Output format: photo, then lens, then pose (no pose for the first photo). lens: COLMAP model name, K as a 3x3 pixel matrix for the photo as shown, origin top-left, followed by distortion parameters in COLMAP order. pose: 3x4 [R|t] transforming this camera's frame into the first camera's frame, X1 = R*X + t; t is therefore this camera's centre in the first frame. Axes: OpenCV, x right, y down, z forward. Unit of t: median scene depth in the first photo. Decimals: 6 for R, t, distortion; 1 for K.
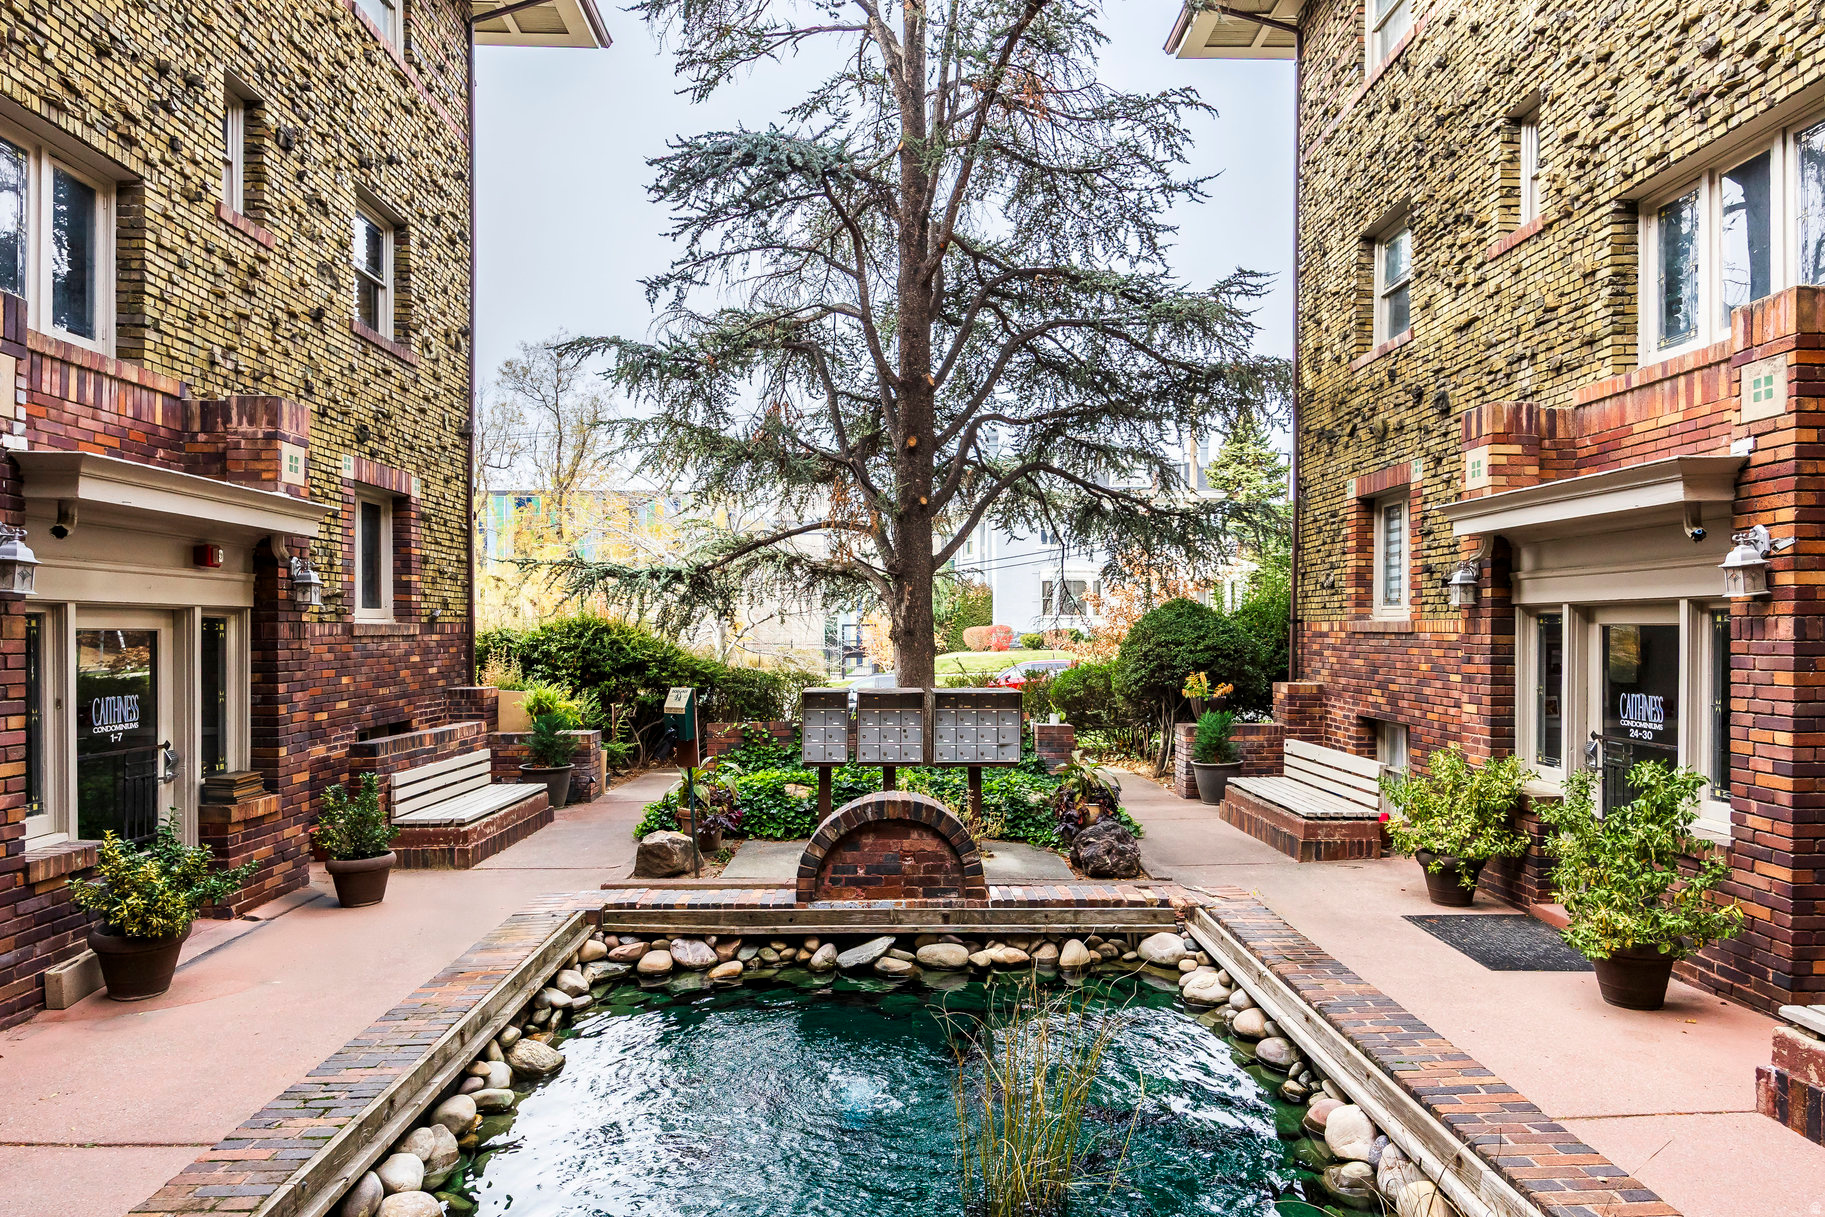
lens RADIAL K [[1062.0, 0, 912.5], [0, 1062.0, 631.9], [0, 0, 1]] dist [0.032988, 0.000122]
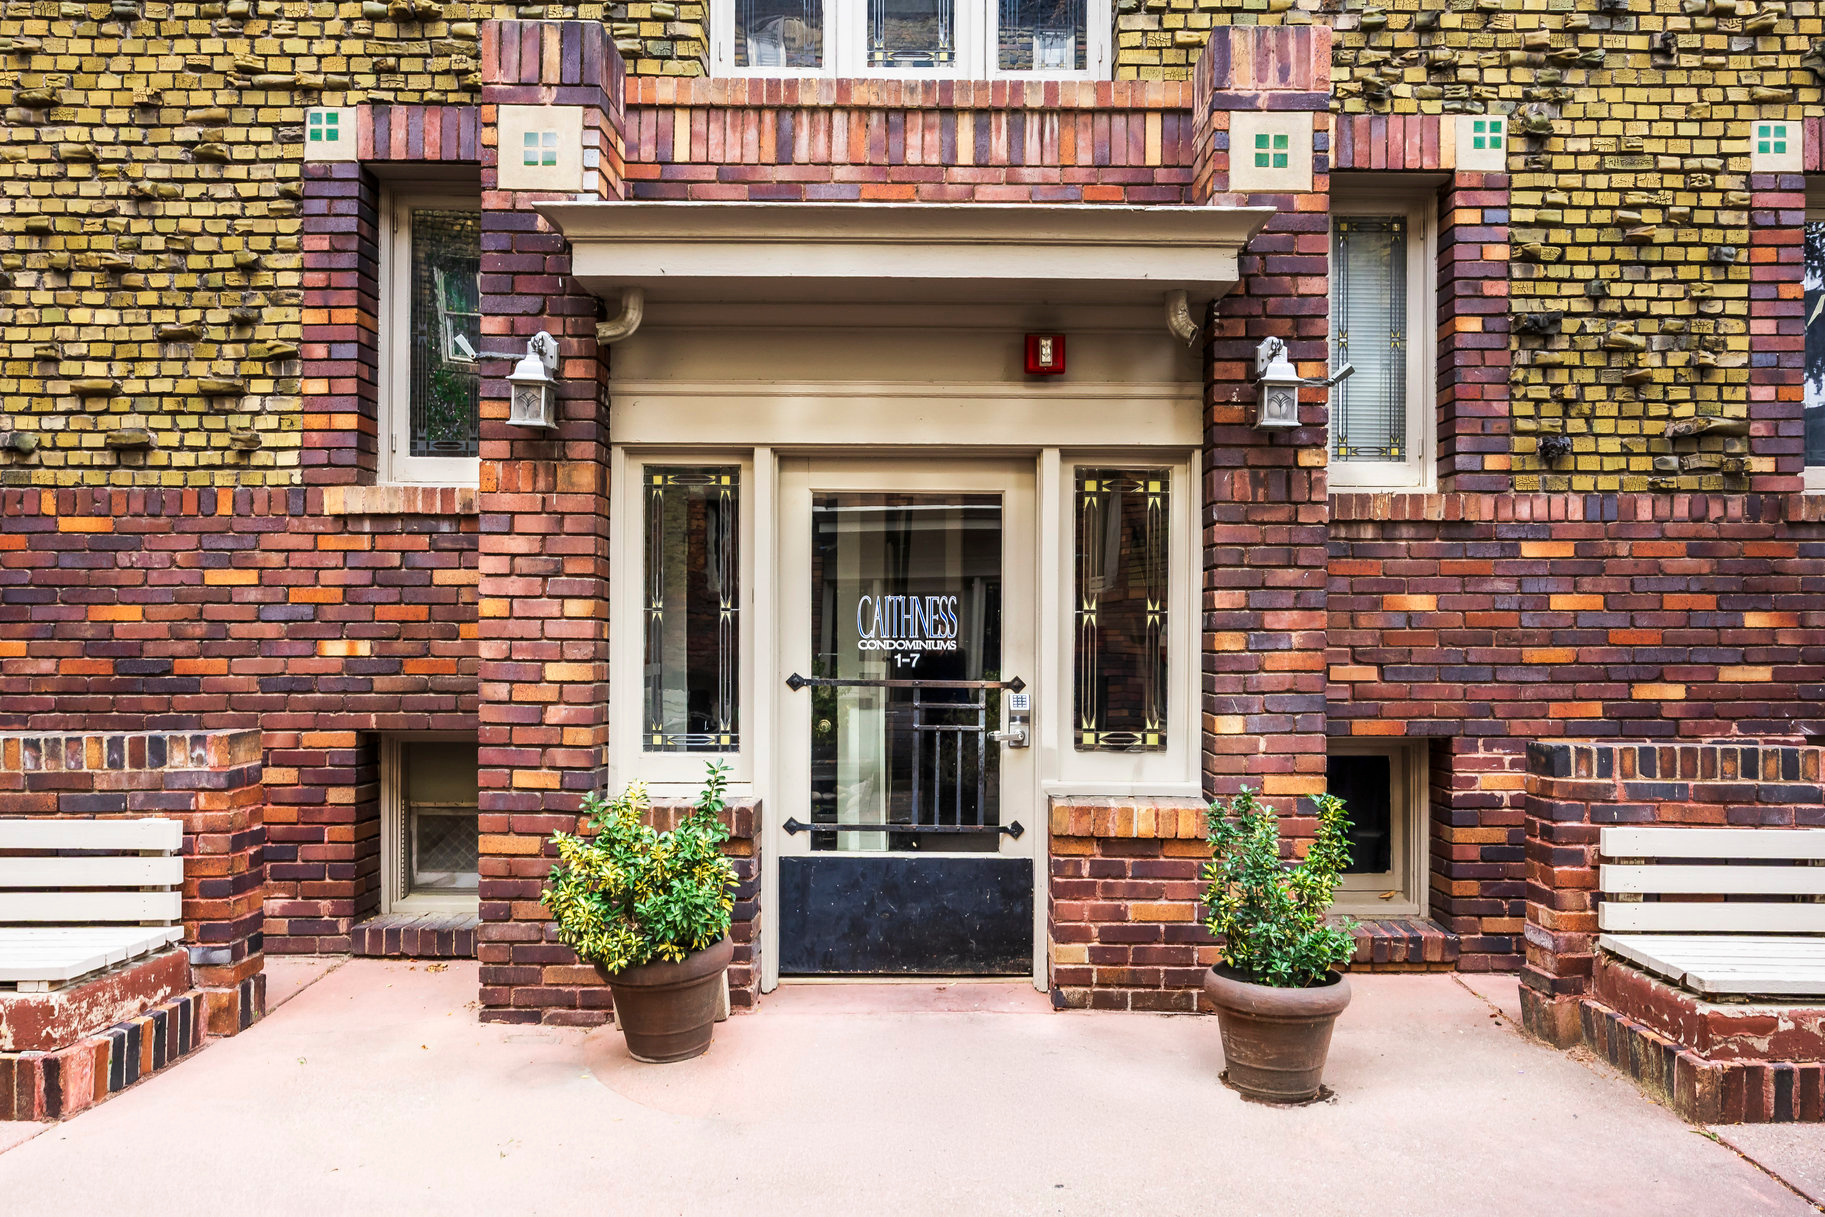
lens RADIAL K [[1258.3, 0, 920.4], [0, 1258.3, 629.6], [0, 0, 1]] dist [-0.009034, -0.001937]
pose [[-0.021383, 0.000522, -0.999771, 0.008039], [-0.005778, 0.999983, 0.000646, 0.065380], [0.999755, 0.005791, -0.021380, 0.847410]]
